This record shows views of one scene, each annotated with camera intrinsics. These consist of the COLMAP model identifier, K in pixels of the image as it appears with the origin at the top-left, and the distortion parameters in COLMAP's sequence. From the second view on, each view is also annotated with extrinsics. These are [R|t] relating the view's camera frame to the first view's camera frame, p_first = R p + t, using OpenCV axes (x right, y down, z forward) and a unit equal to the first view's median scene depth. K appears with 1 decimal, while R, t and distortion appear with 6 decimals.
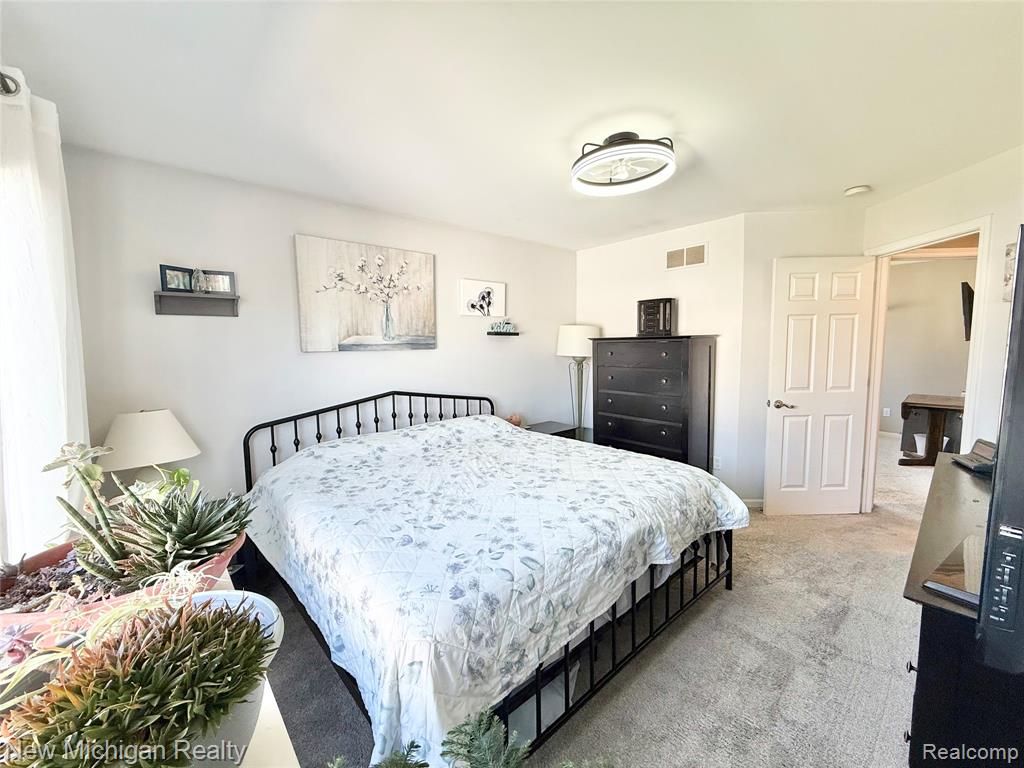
lens RADIAL K [[405.8, 0, 510.0], [0, 405.8, 382.9], [0, 0, 1]] dist [-0.000187, 0.000048]
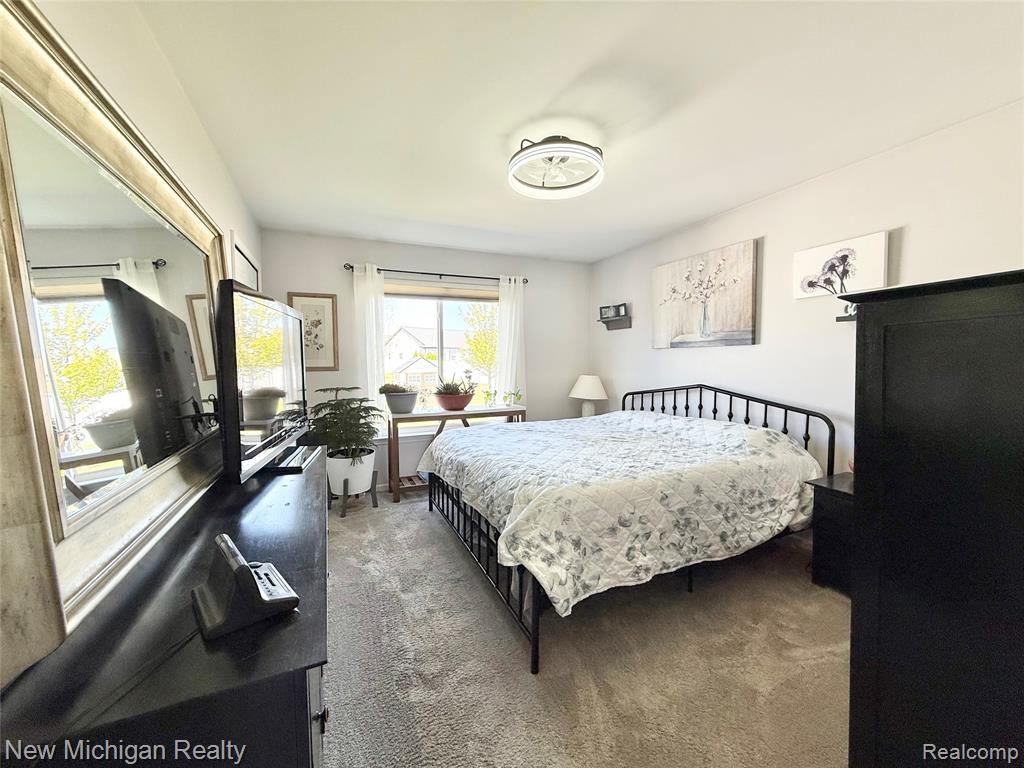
lens RADIAL K [[405.8, 0, 510.0], [0, 405.8, 382.9], [0, 0, 1]] dist [-0.000187, 0.000048]
pose [[-0.301223, 0.071898, -0.950839, 0.877189], [-0.077303, 0.992030, 0.099502, -0.050787], [0.950415, 0.103475, -0.293265, 0.816213]]
